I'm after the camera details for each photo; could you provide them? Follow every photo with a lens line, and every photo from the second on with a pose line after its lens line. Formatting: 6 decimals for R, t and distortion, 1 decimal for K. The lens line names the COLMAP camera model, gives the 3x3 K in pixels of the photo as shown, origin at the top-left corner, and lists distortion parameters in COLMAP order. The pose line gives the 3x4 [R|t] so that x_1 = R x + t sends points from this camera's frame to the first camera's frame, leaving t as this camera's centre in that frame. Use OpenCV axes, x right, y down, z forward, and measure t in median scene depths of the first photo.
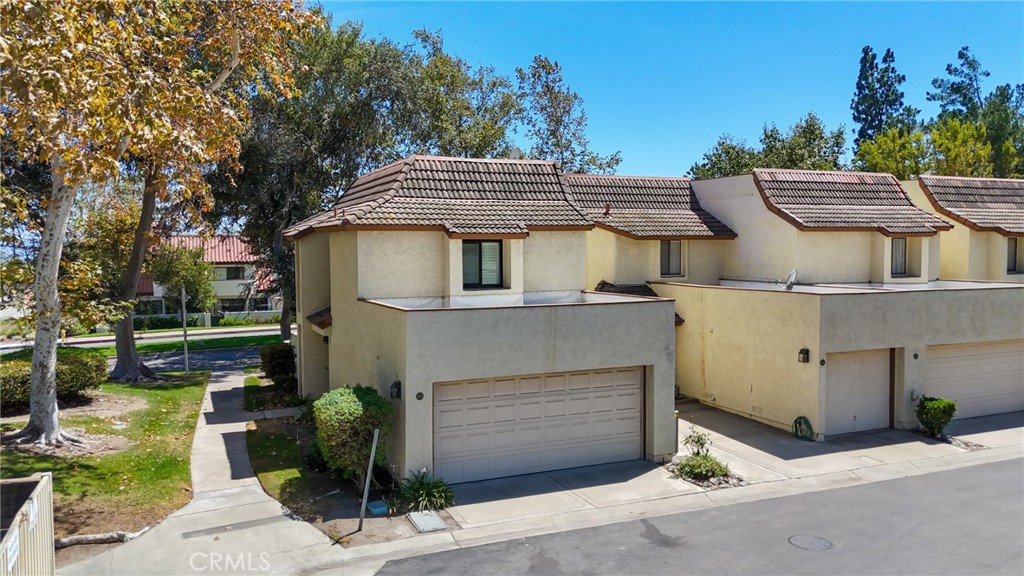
lens RADIAL K [[741.1, 0, 512.0], [0, 741.1, 288.0], [0, 0, 1]] dist [0.069065, -0.066882]
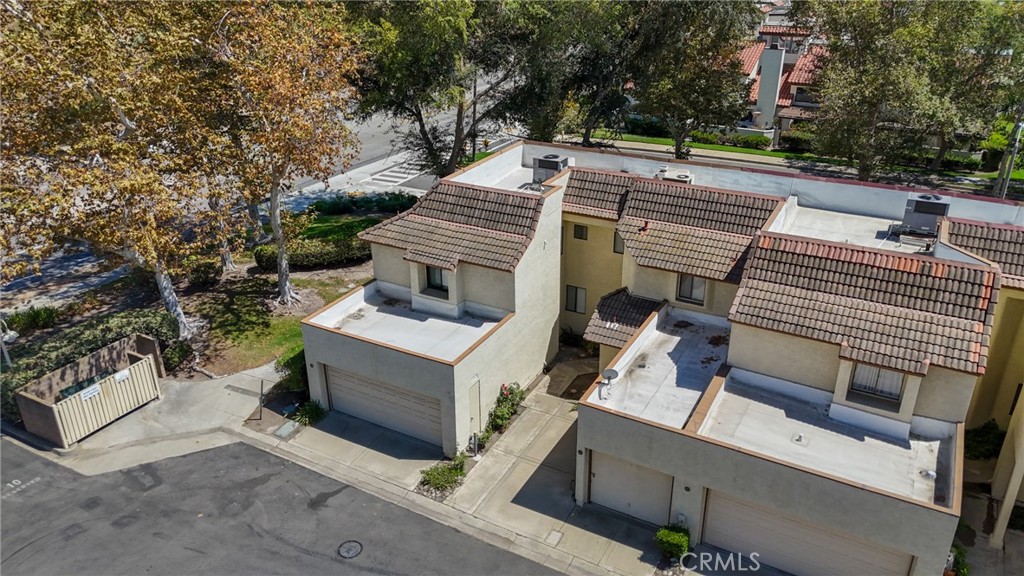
lens RADIAL K [[741.1, 0, 512.0], [0, 741.1, 288.0], [0, 0, 1]] dist [0.069065, -0.066882]
pose [[0.611167, 0.334452, -0.717368, 1.303265], [-0.043936, 0.919276, 0.391155, -0.698739], [0.790281, -0.207543, 0.576525, 0.349701]]
